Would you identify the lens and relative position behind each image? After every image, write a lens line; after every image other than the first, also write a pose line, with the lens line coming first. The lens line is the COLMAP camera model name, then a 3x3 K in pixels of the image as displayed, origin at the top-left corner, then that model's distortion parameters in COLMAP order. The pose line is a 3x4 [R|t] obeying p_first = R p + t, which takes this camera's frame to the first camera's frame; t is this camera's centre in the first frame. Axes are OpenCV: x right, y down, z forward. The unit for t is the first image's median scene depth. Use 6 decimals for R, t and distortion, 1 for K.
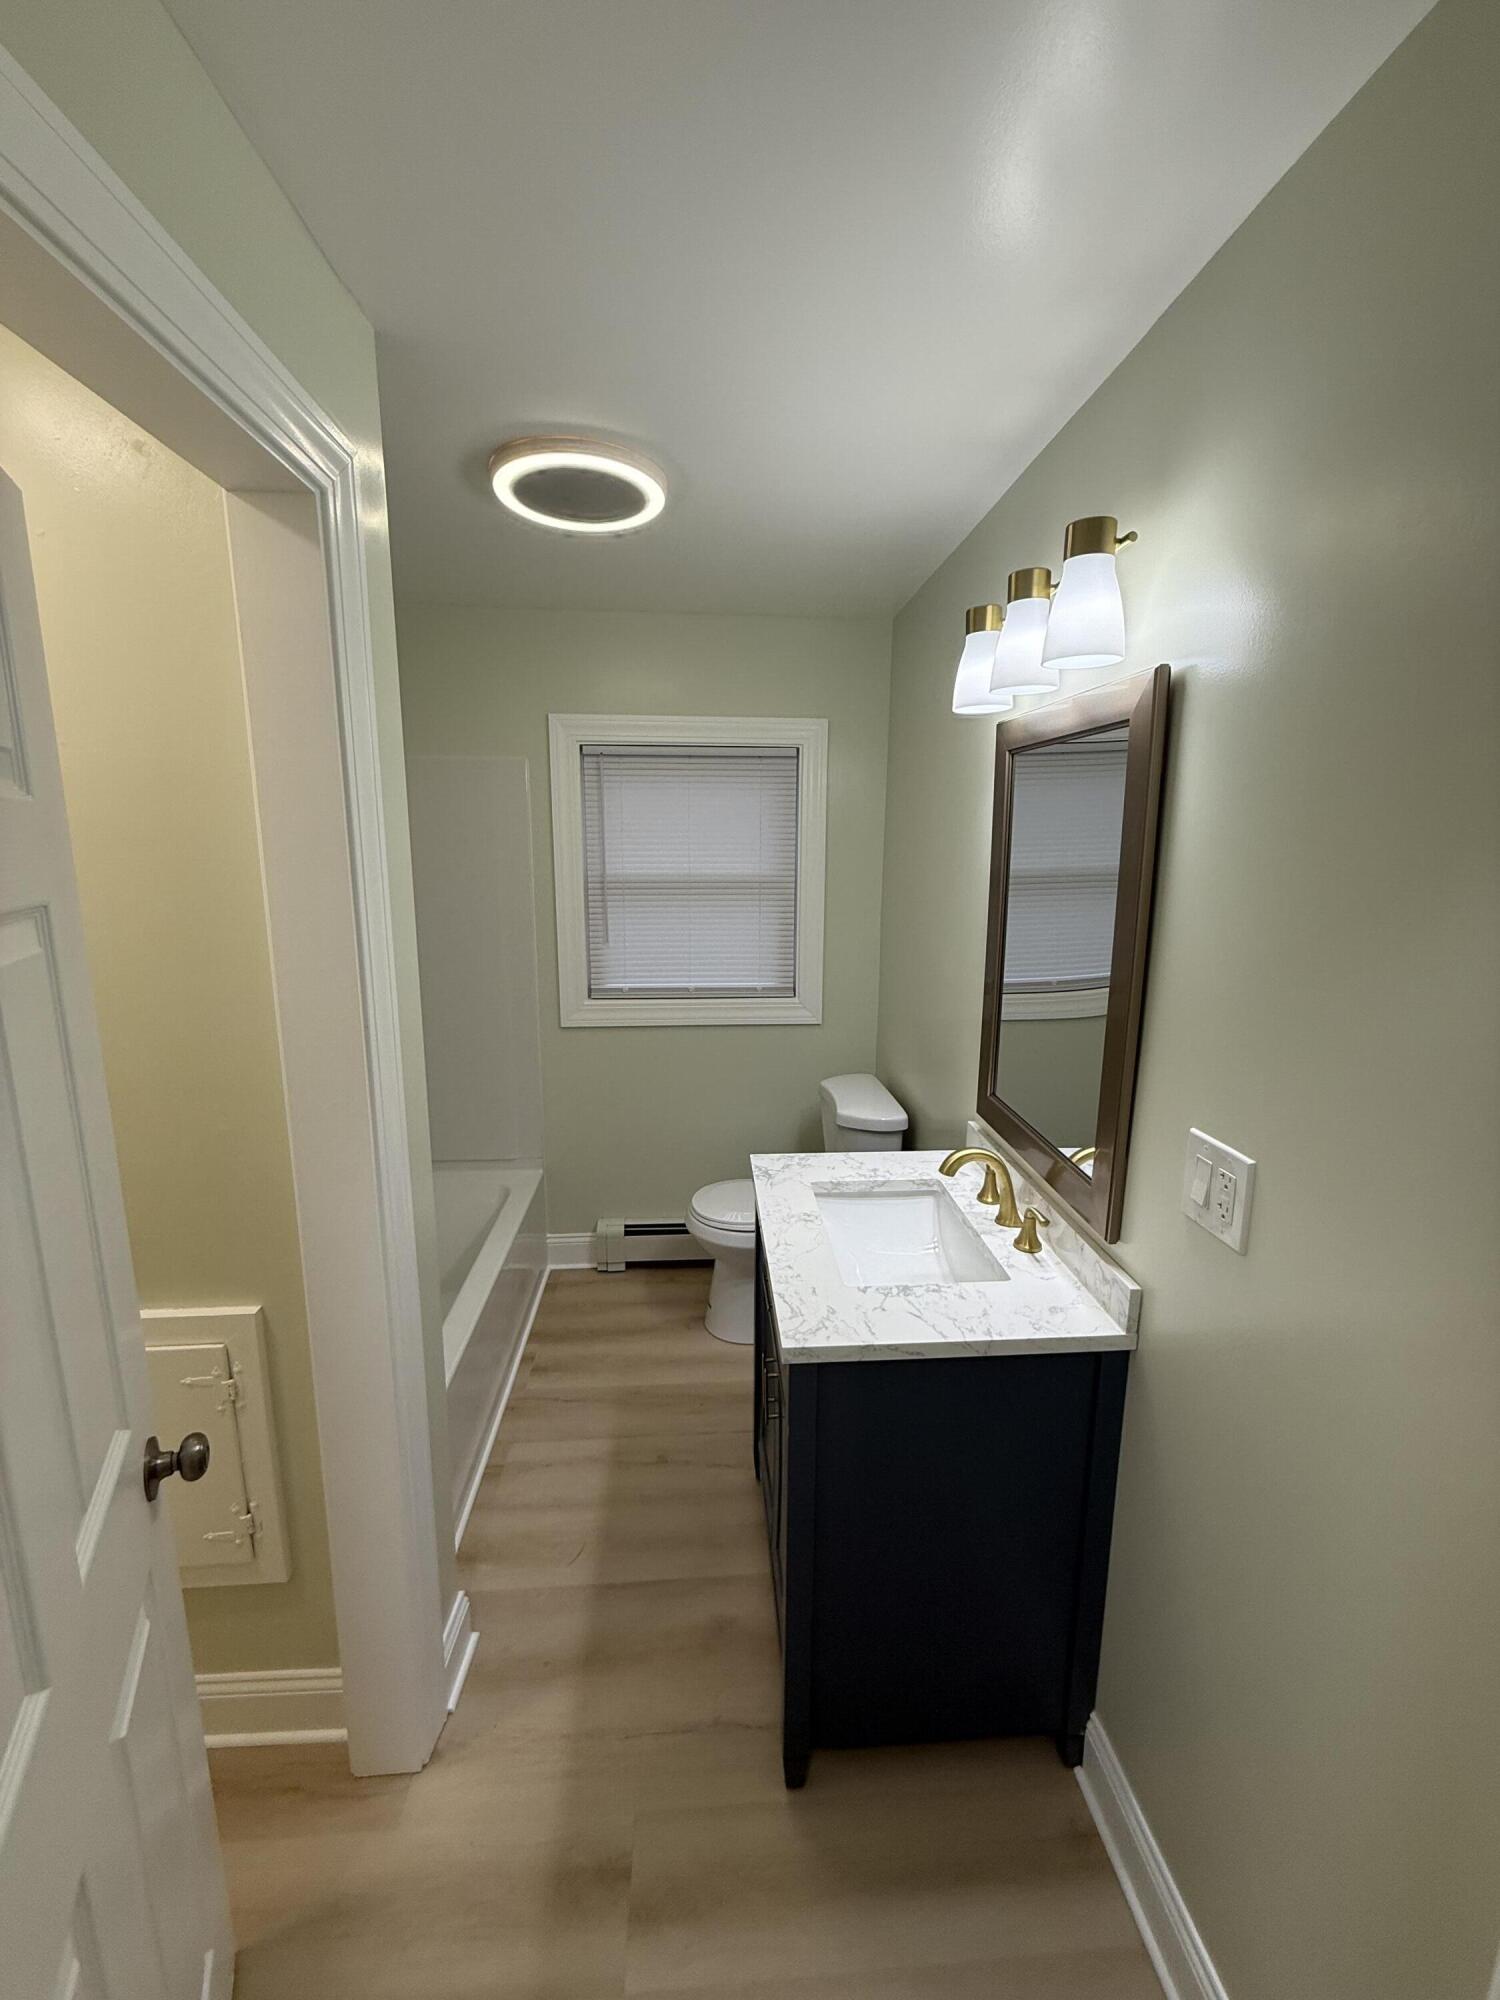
lens RADIAL K [[793.5, 0, 750.0], [0, 793.5, 1000.0], [0, 0, 1]] dist [-0.001003, -0.000055]
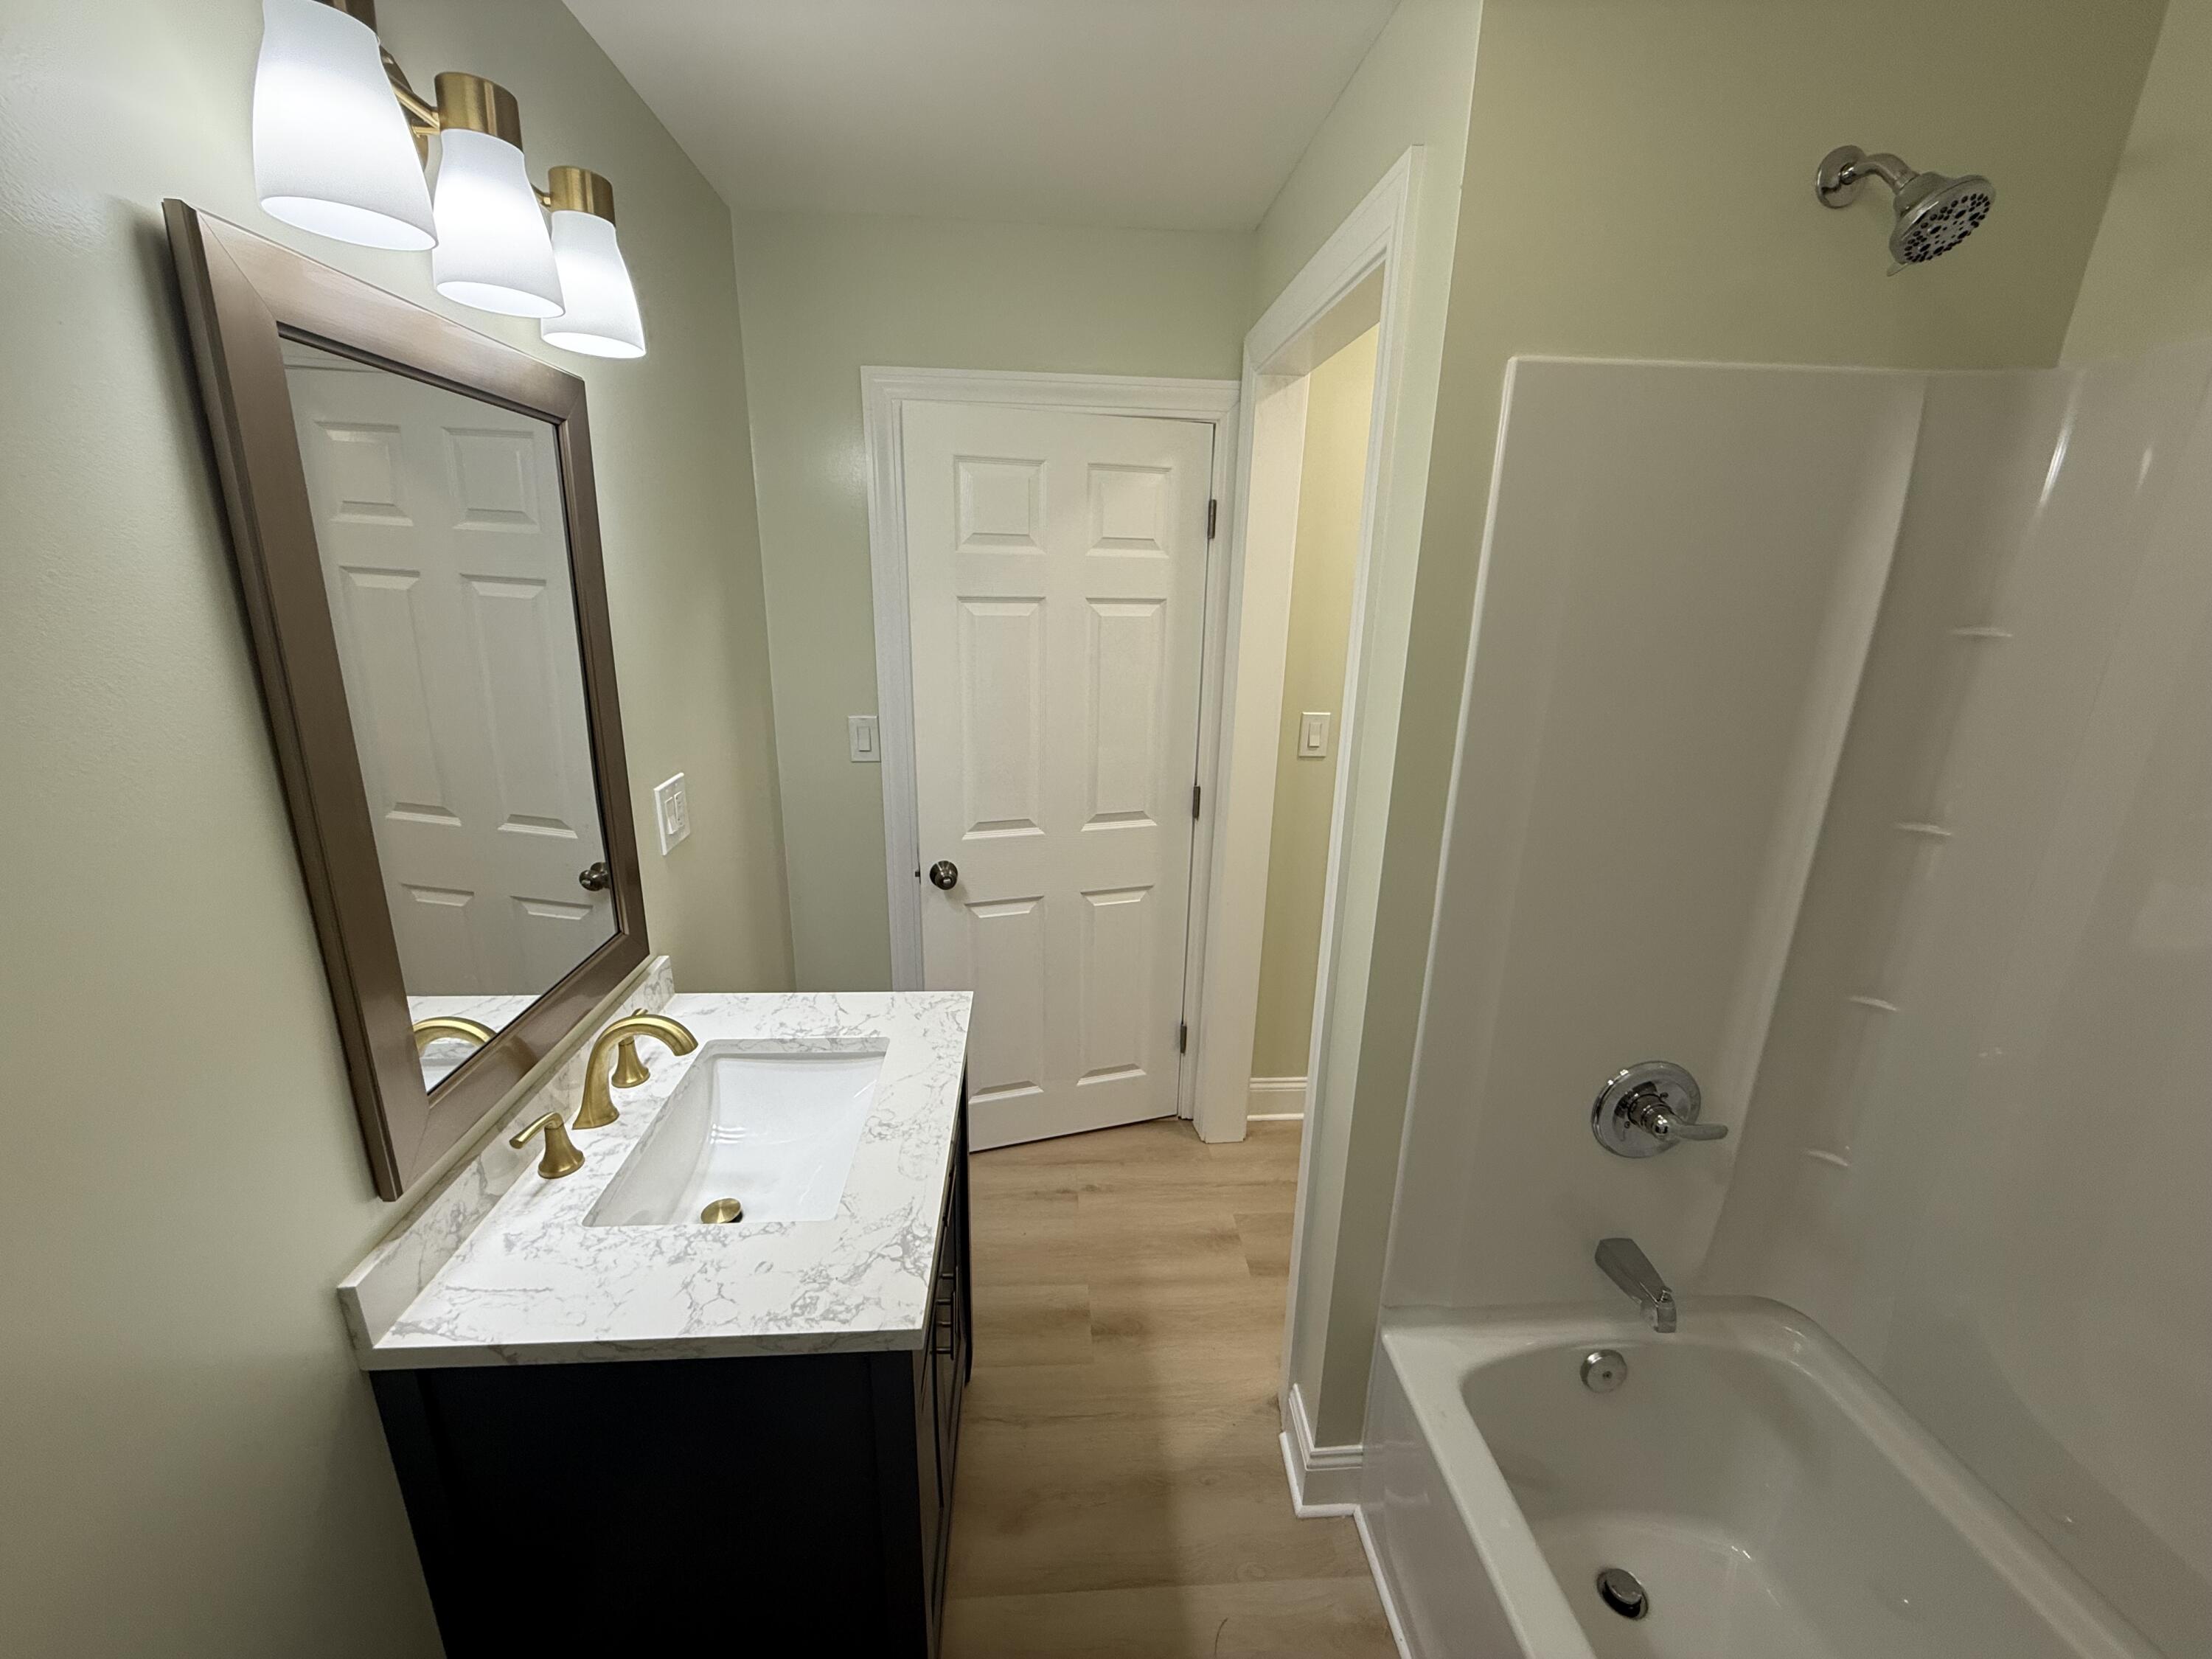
lens RADIAL K [[877.6, 0, 1099.0], [0, 877.6, 830.0], [0, 0, 1]] dist [-0.001003, -0.000055]
pose [[-0.999625, -0.025870, -0.008954, -0.098692], [-0.027068, 0.885128, 0.464559, -0.307205], [-0.004093, 0.464627, -0.885497, 1.528405]]
